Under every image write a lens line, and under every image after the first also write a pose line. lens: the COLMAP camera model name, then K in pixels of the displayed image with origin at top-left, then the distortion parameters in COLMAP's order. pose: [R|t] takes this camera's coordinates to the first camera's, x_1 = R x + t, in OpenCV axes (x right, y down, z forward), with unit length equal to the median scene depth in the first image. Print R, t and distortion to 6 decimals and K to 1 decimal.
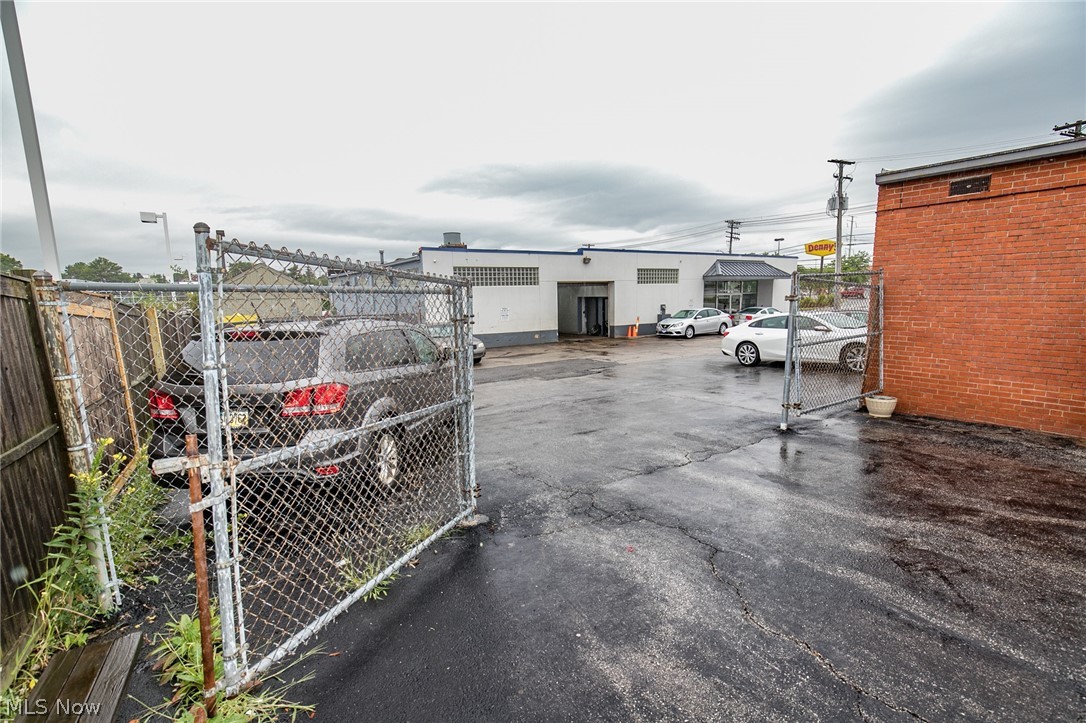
lens RADIAL K [[491.0, 0, 544.0], [0, 491.0, 371.2], [0, 0, 1]] dist [-0.017448, 0.006217]
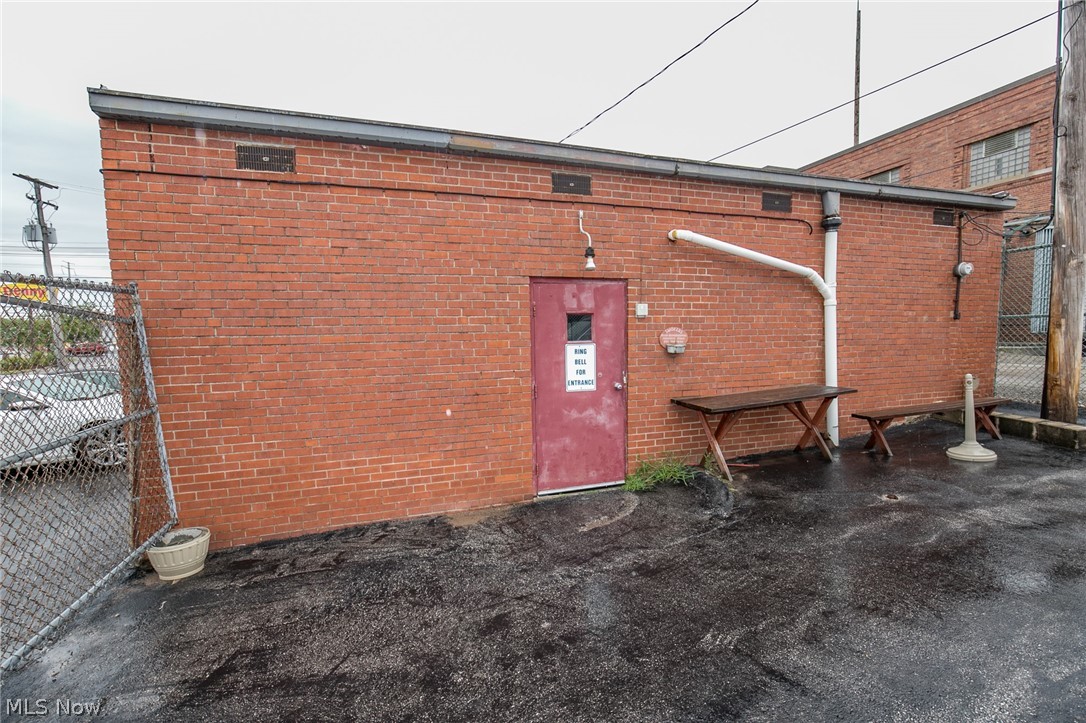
lens RADIAL K [[491.0, 0, 544.0], [0, 491.0, 371.2], [0, 0, 1]] dist [-0.017448, 0.006217]
pose [[0.252309, -0.058723, 0.965863, 0.327075], [0.168338, 0.985600, 0.015949, -0.062406], [-0.952892, 0.158568, 0.258561, 0.507444]]
